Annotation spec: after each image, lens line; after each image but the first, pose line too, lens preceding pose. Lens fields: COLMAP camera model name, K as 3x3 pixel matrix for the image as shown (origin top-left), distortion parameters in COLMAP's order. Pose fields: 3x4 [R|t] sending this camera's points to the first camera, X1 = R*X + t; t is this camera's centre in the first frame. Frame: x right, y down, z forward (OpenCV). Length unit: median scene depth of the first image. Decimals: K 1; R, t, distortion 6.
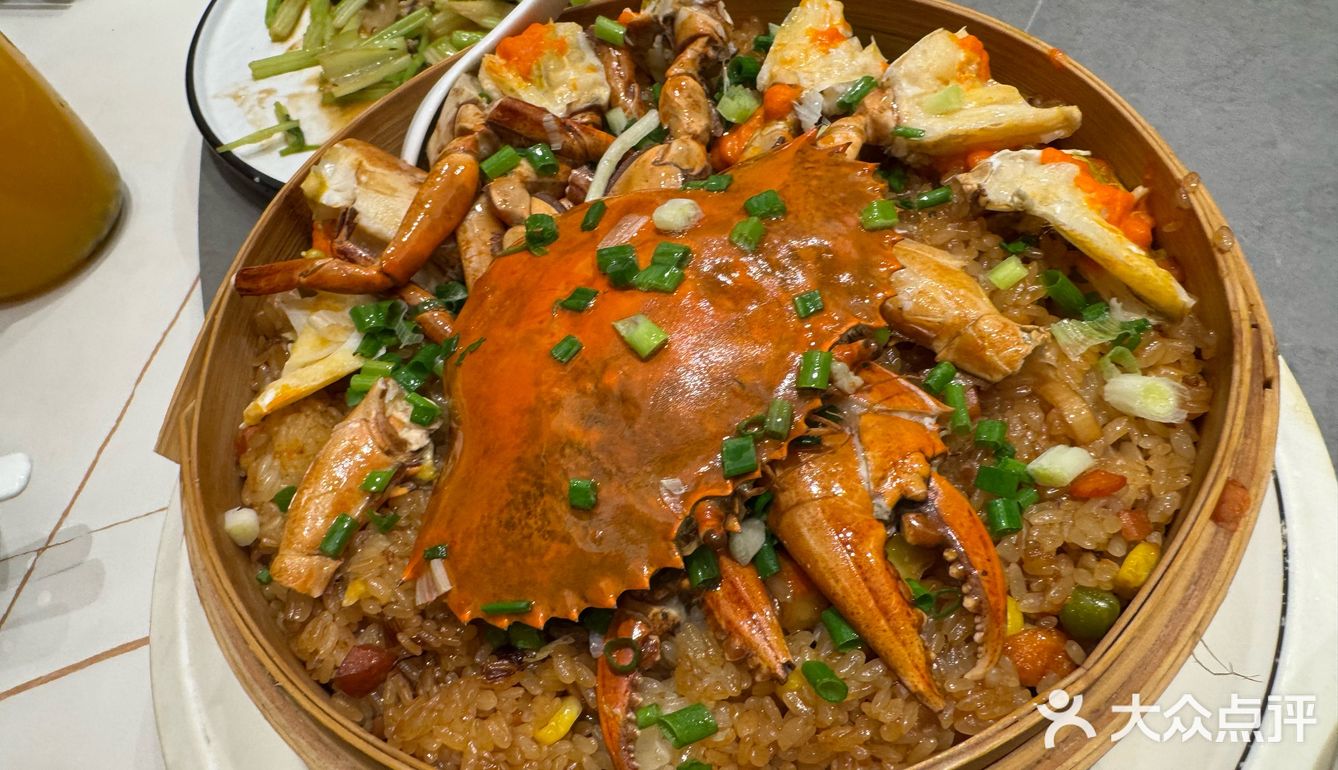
lens RADIAL K [[920.8, 0, 669.0], [0, 920.8, 385.0], [0, 0, 1]] dist [-0.004102, 0.005062]
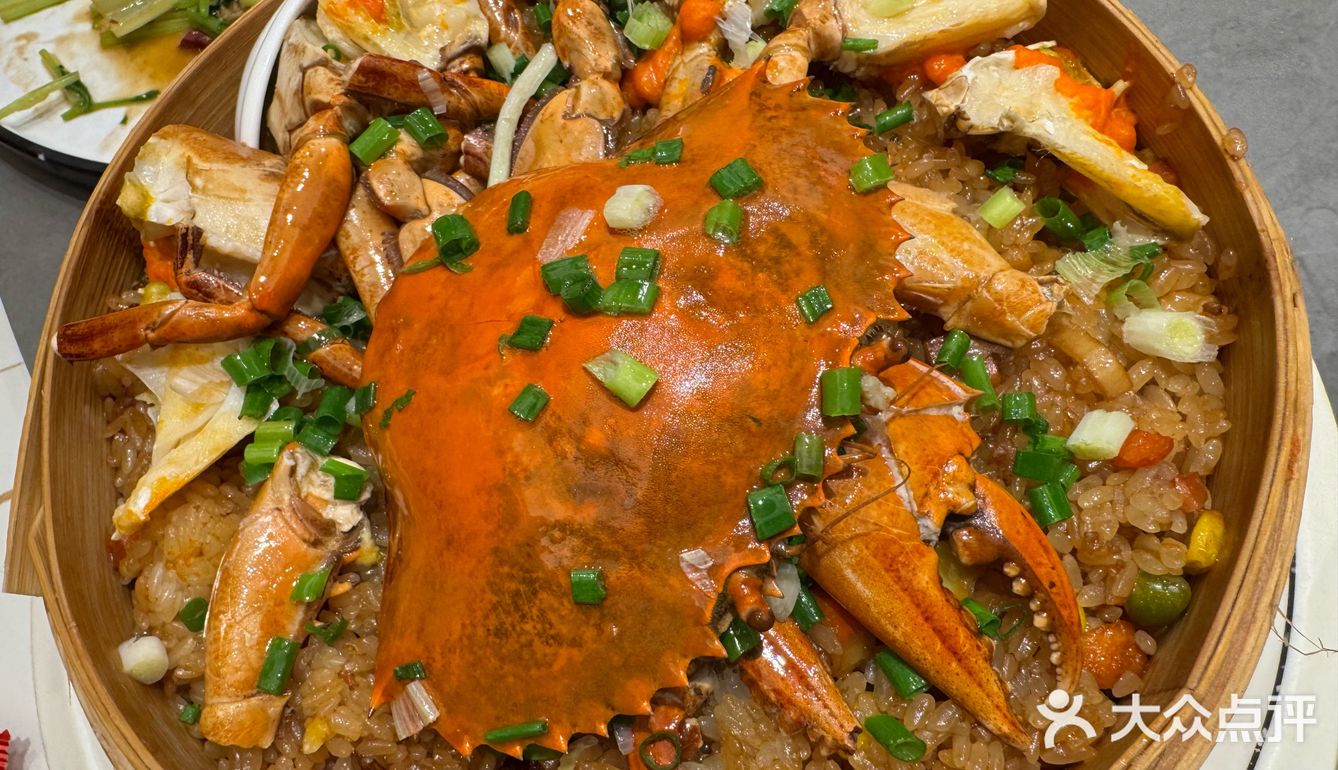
lens RADIAL K [[920.8, 0, 669.0], [0, 920.8, 385.0], [0, 0, 1]] dist [-0.004102, 0.005062]
pose [[0.978288, -0.162044, 0.129207, -0.082660], [0.141769, 0.977984, 0.153133, -0.141008], [-0.151177, -0.131490, 0.979722, 0.178083]]
